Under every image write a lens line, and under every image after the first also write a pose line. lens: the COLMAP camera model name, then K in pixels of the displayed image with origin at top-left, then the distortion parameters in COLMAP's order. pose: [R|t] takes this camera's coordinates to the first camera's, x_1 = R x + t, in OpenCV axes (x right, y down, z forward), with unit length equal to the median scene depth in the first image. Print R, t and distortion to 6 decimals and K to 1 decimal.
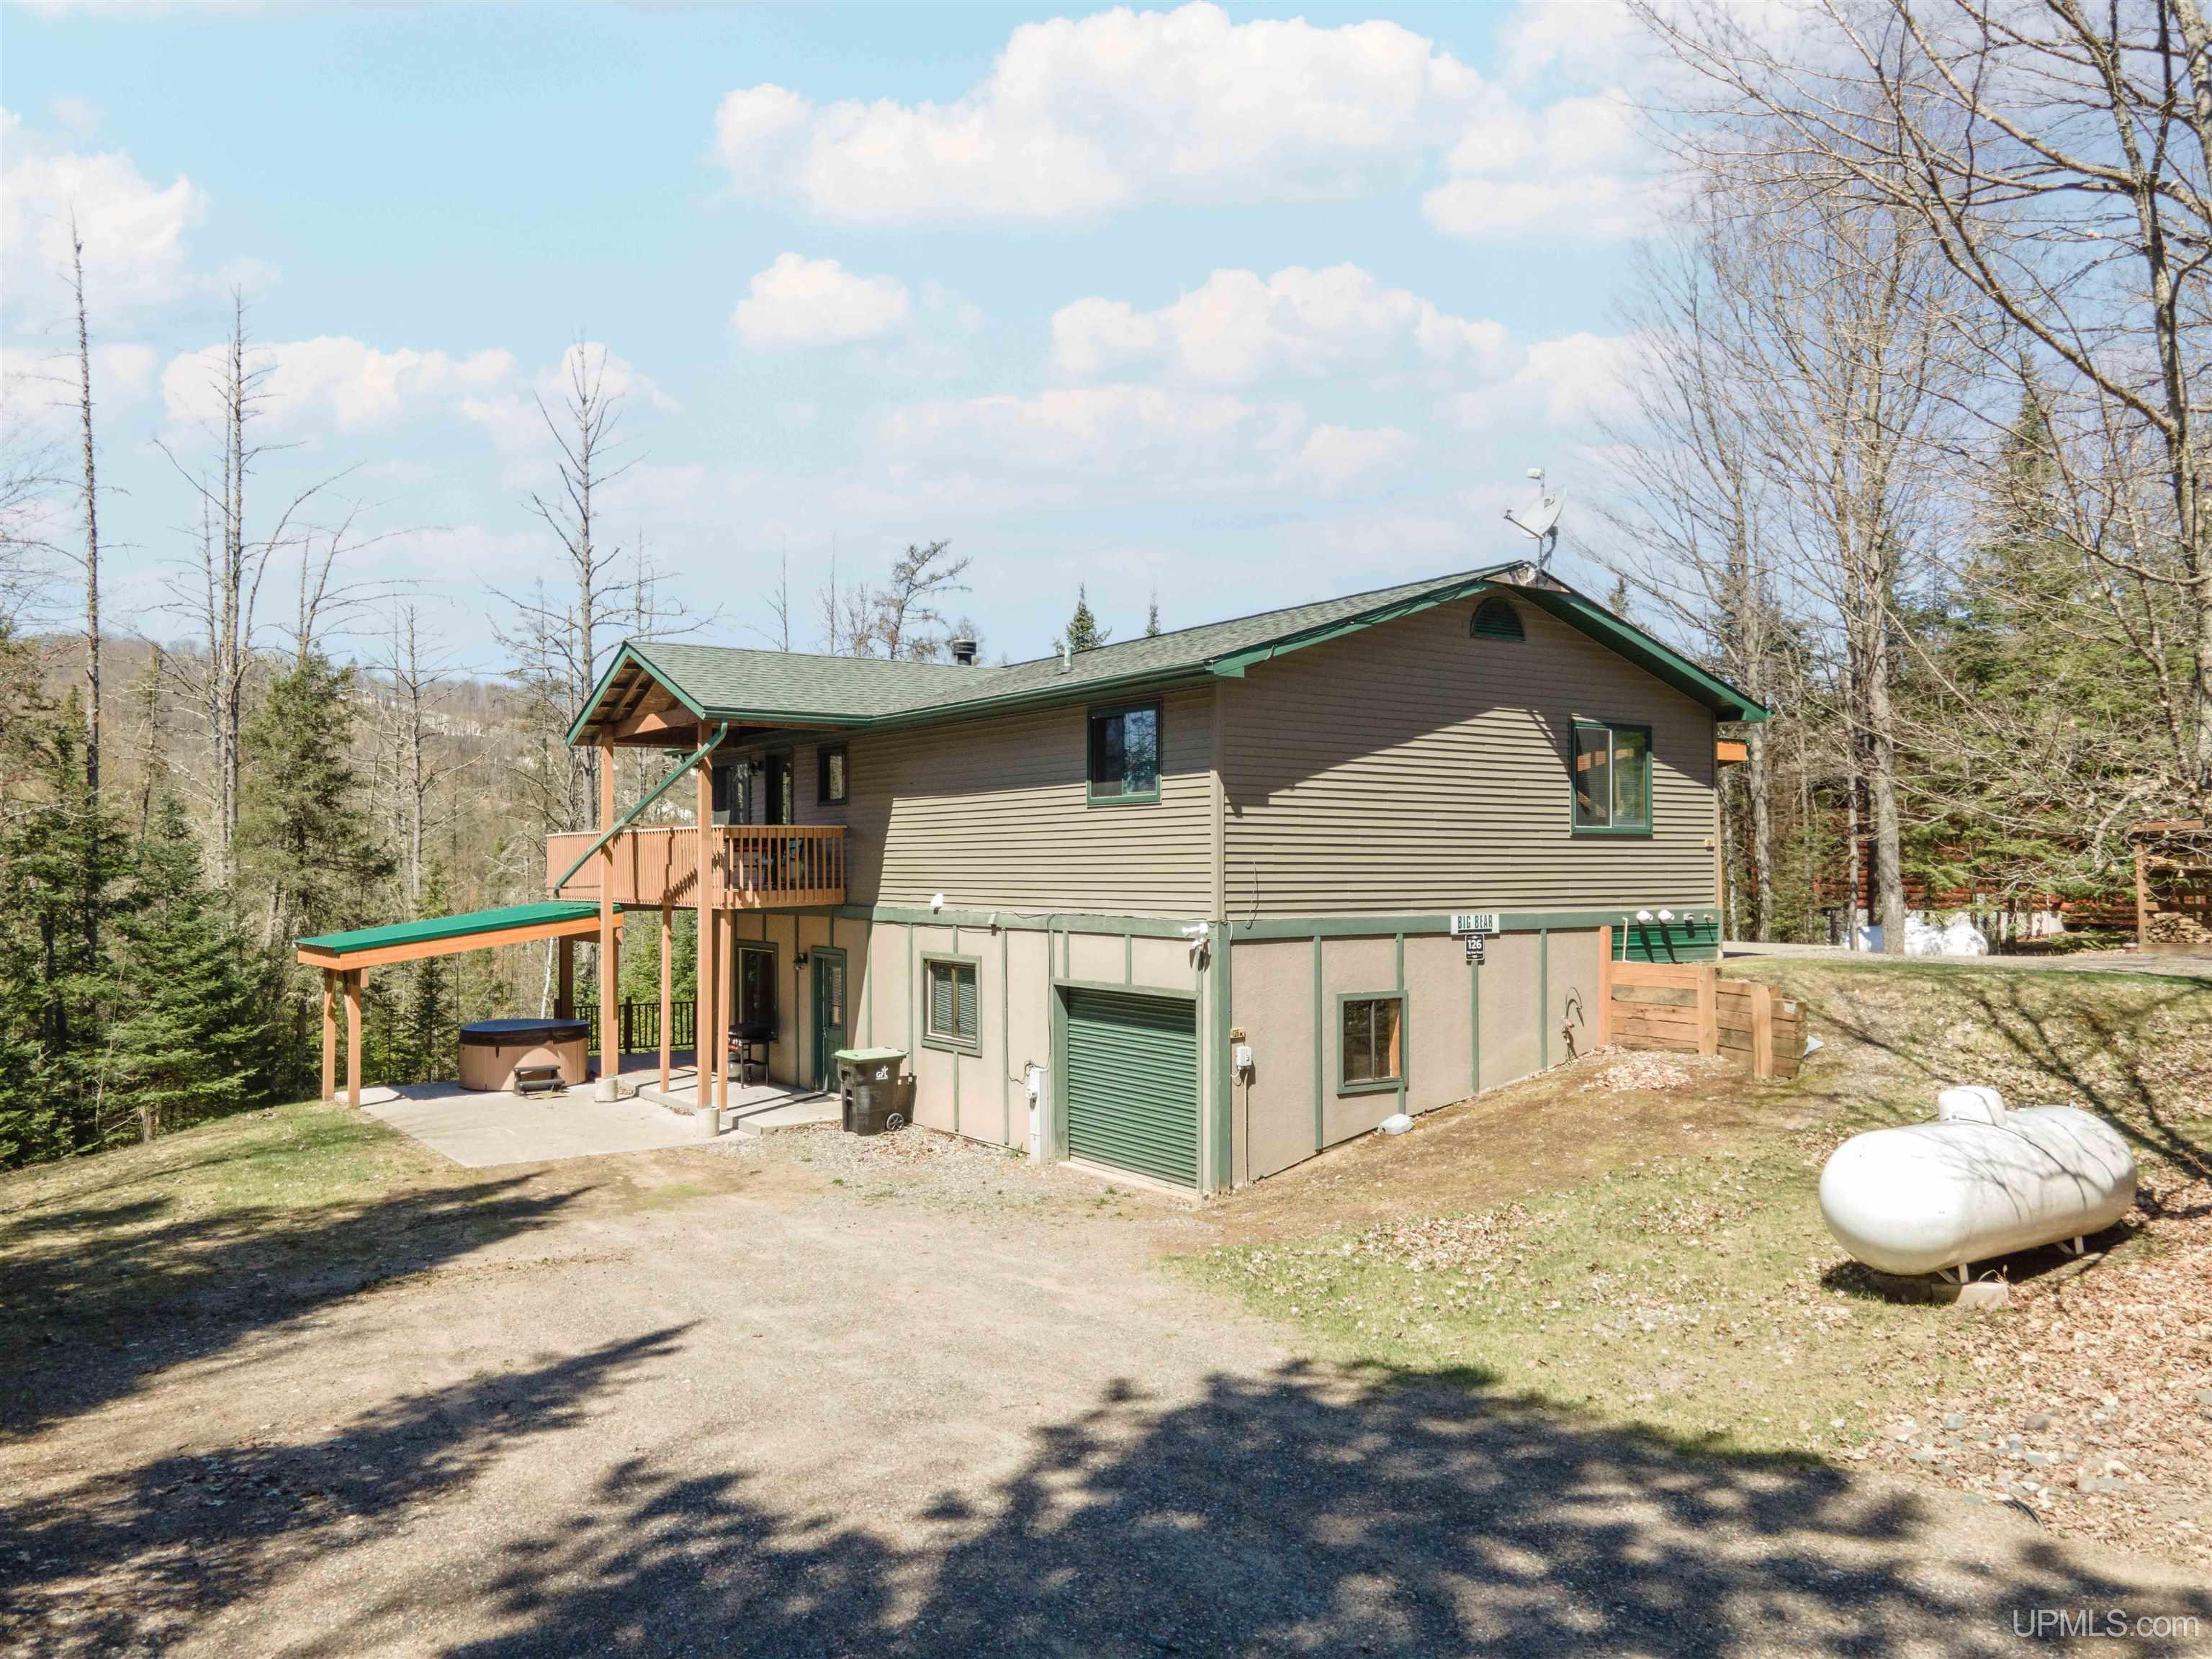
lens RADIAL K [[1617.1, 0, 1106.0], [0, 1617.1, 829.5], [0, 0, 1]] dist [0.080271, -0.131017]
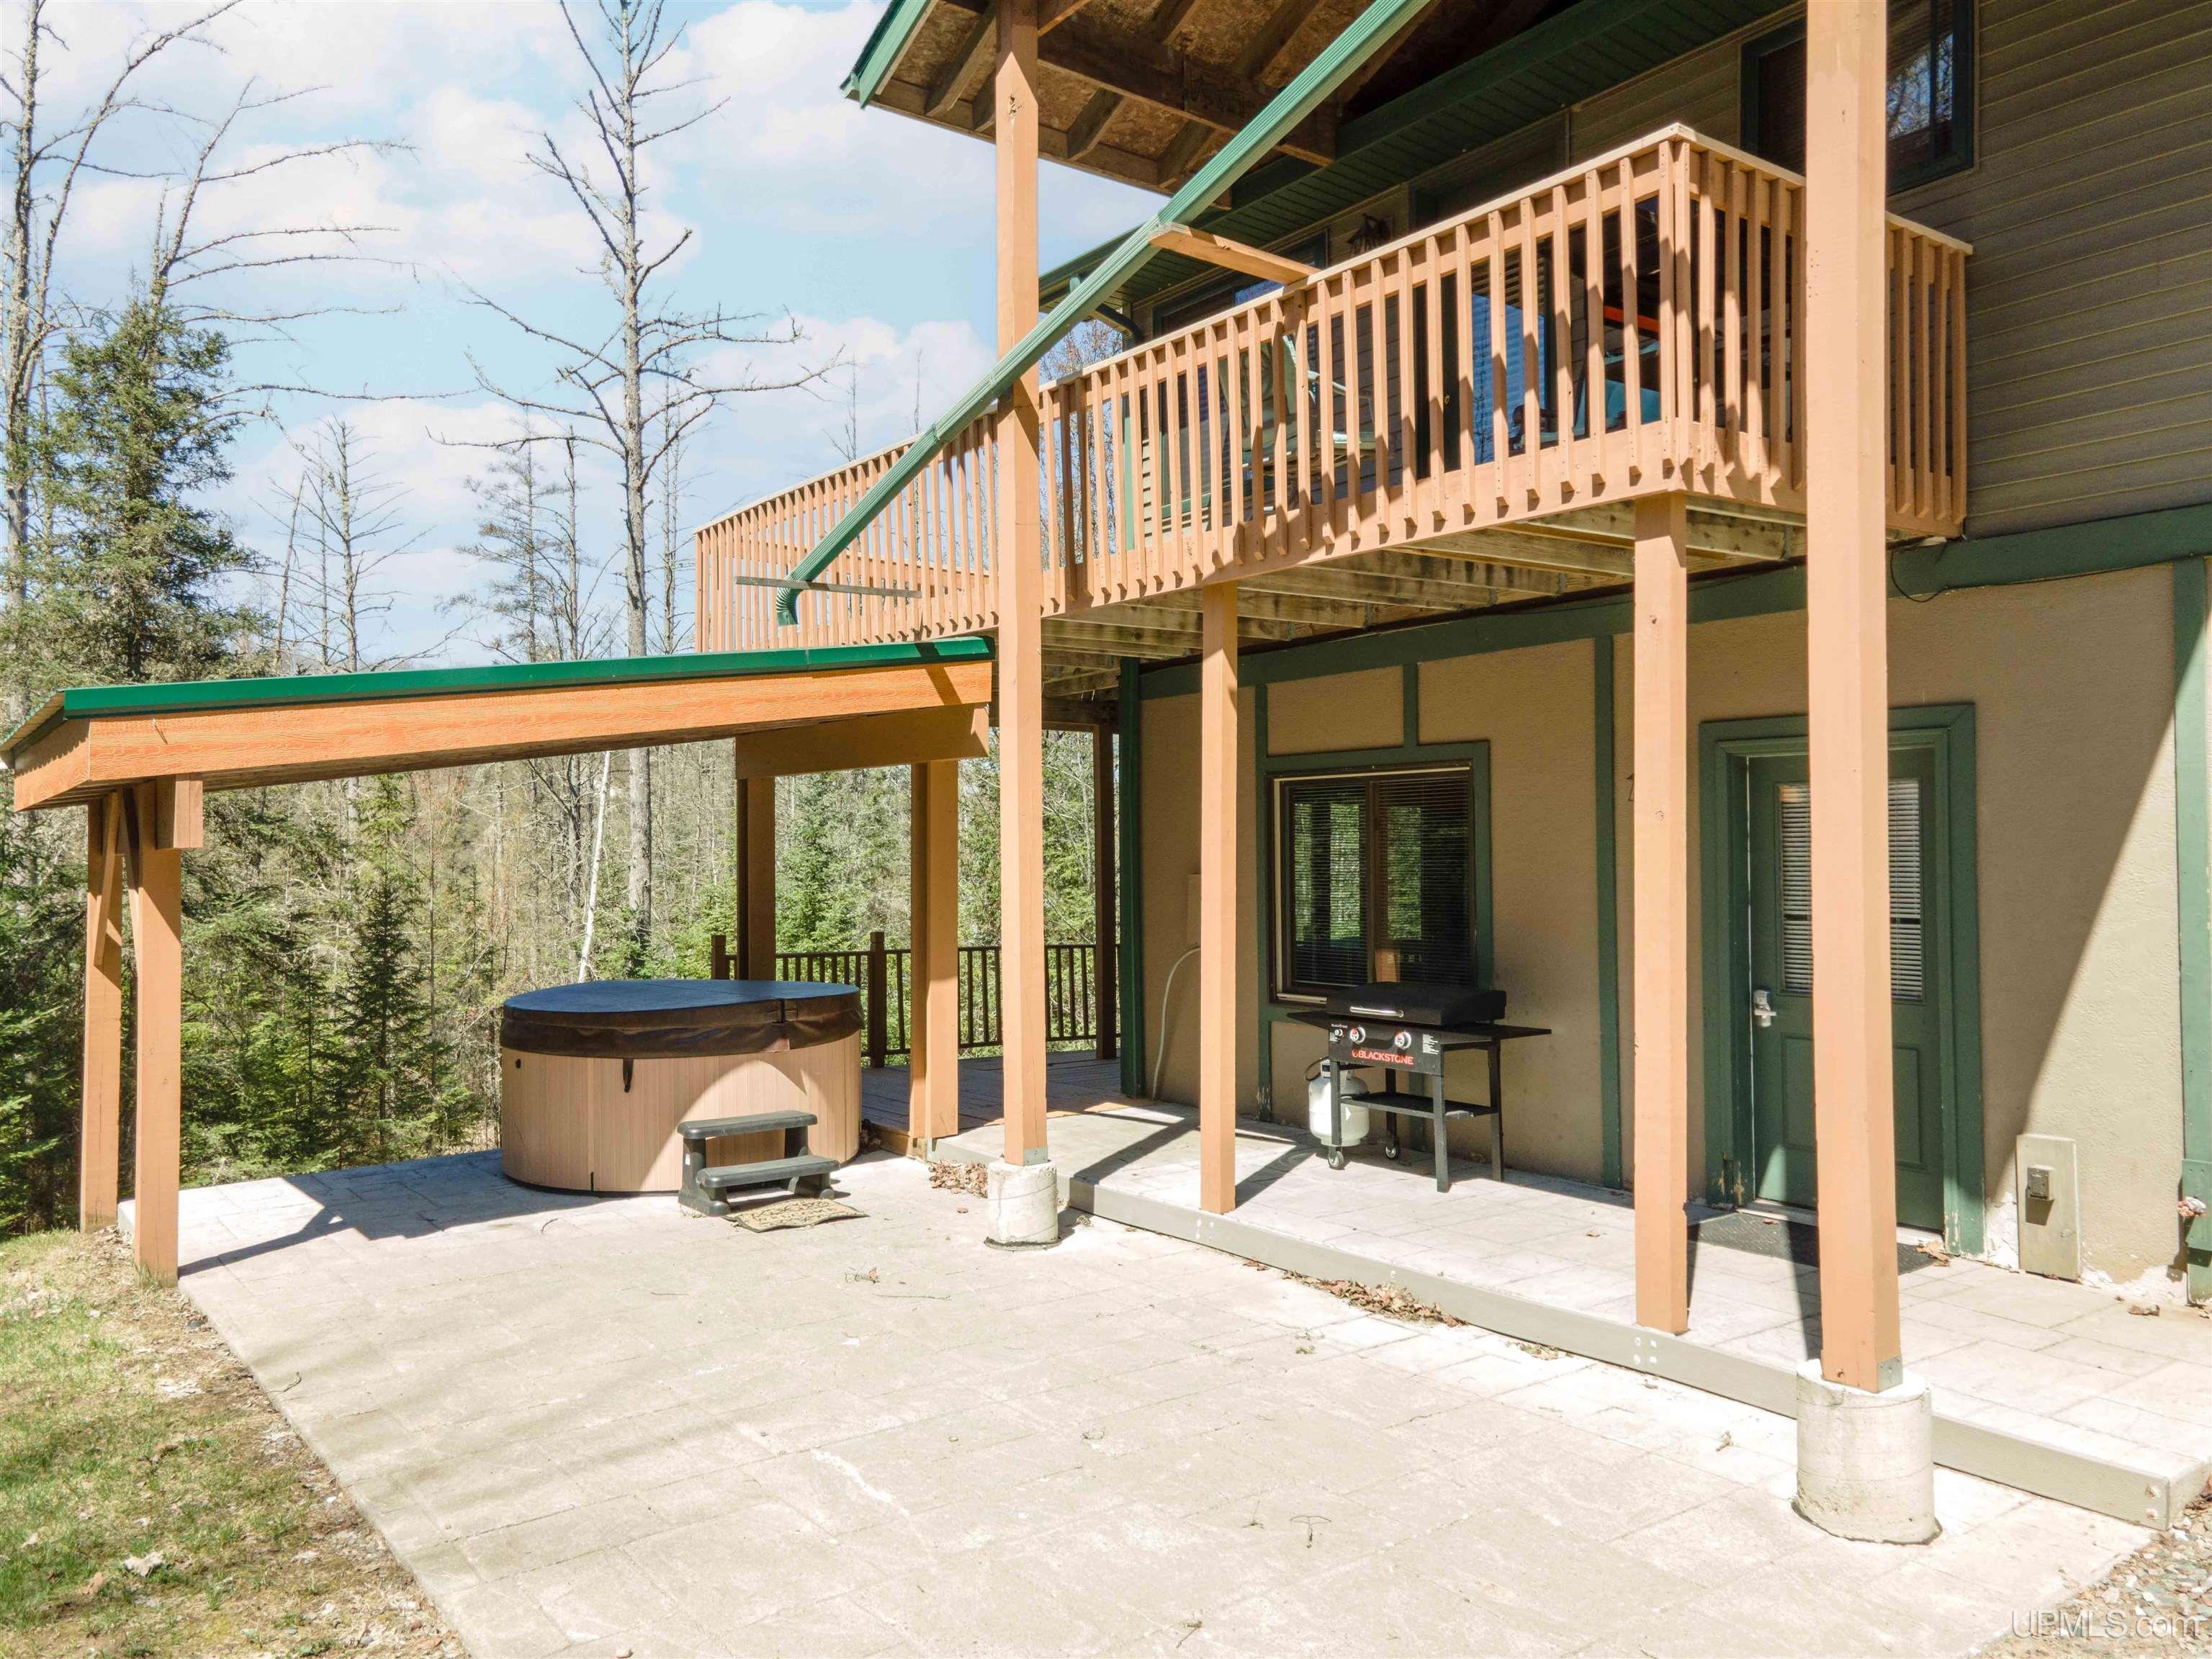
lens RADIAL K [[1618.2, 0, 1106.0], [0, 1618.2, 829.5], [0, 0, 1]] dist [0.047473, 0.004662]
pose [[0.999392, -0.000418, 0.034862, -0.206283], [0.000282, 0.999992, 0.003910, 0.061436], [-0.034863, -0.003898, 0.999384, 0.479501]]
